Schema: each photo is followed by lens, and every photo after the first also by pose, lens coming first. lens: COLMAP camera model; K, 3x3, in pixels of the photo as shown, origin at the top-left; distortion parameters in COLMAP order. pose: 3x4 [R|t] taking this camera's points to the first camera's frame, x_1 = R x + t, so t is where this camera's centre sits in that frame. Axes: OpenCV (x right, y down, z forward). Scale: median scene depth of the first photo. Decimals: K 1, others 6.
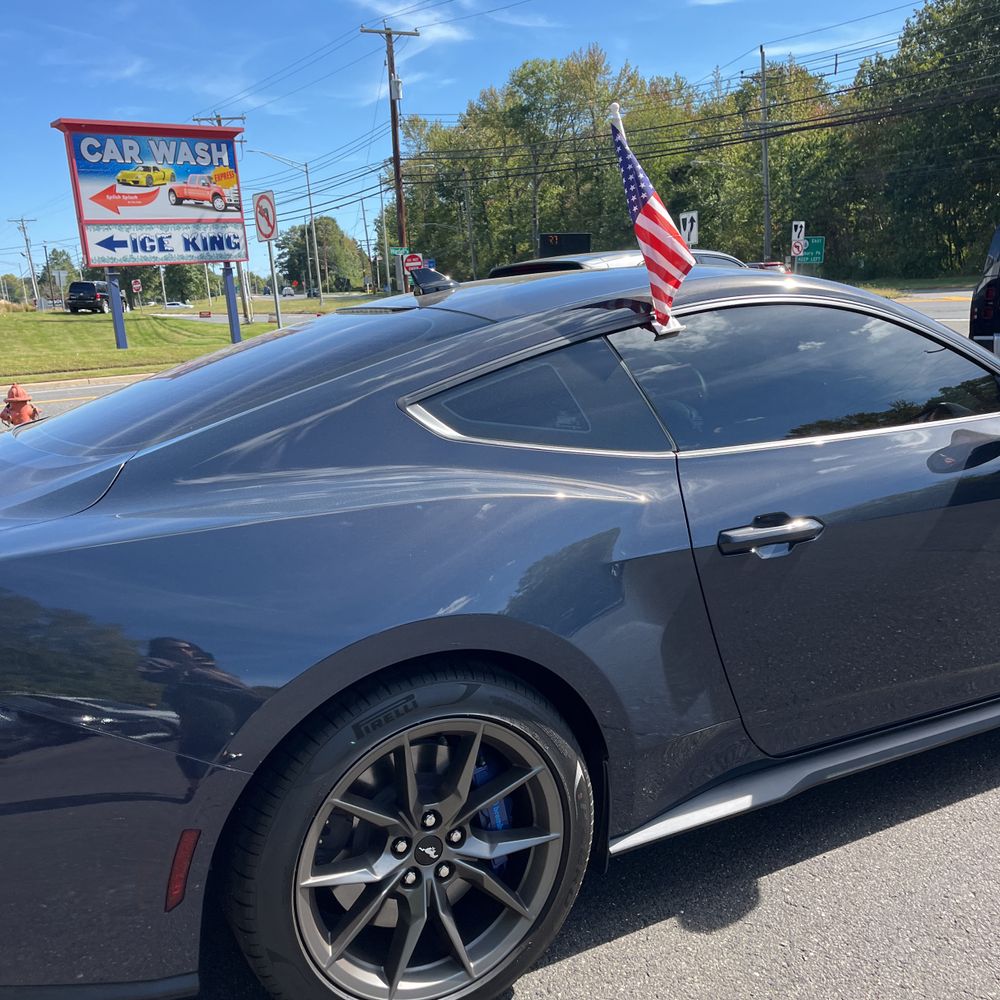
lens RADIAL K [[1018.1, 0, 501.1], [0, 1018.1, 493.6], [0, 0, 1]] dist [0.052172, -0.015100]
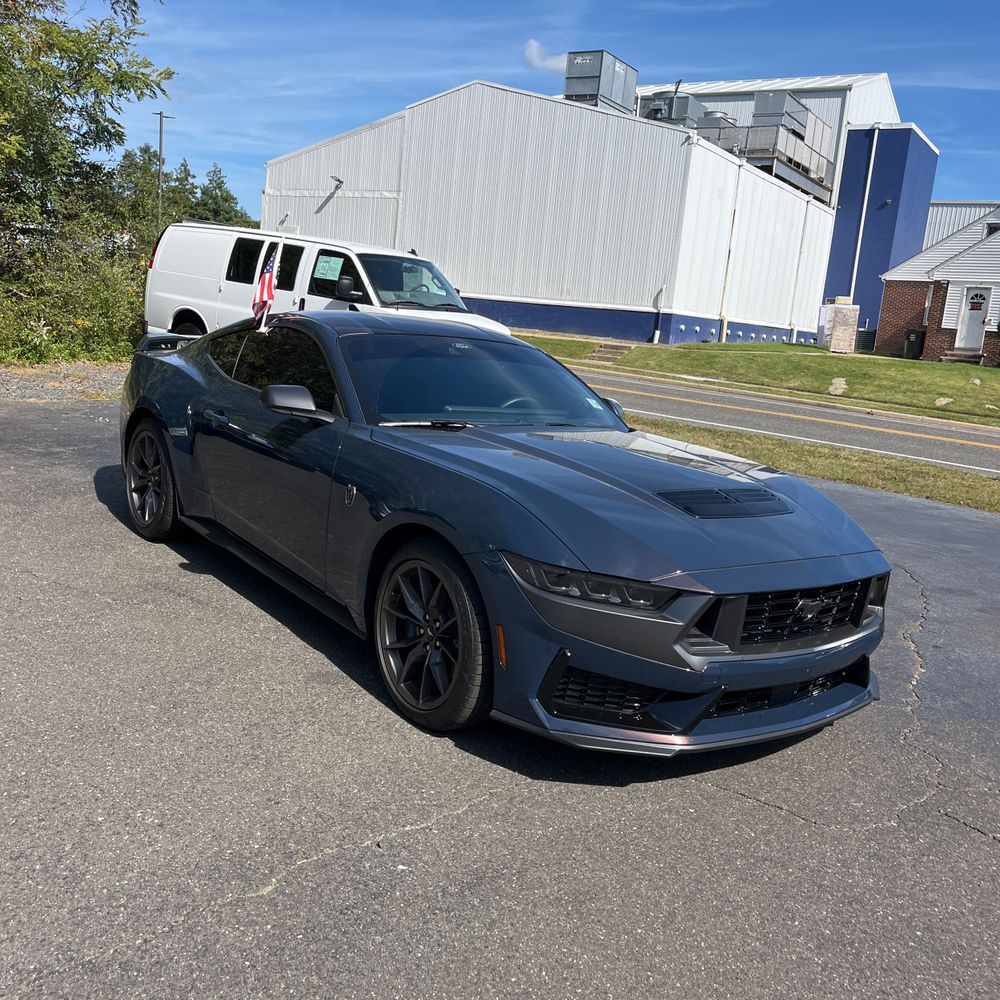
lens RADIAL K [[1031.6, 0, 482.3], [0, 1031.6, 497.6], [0, 0, 1]] dist [0.046957, -0.011627]
pose [[0.144786, 0.249743, -0.957426, 0.165385], [-0.299045, 0.933416, 0.198257, -0.027221], [0.943191, 0.257609, 0.209830, 0.070367]]
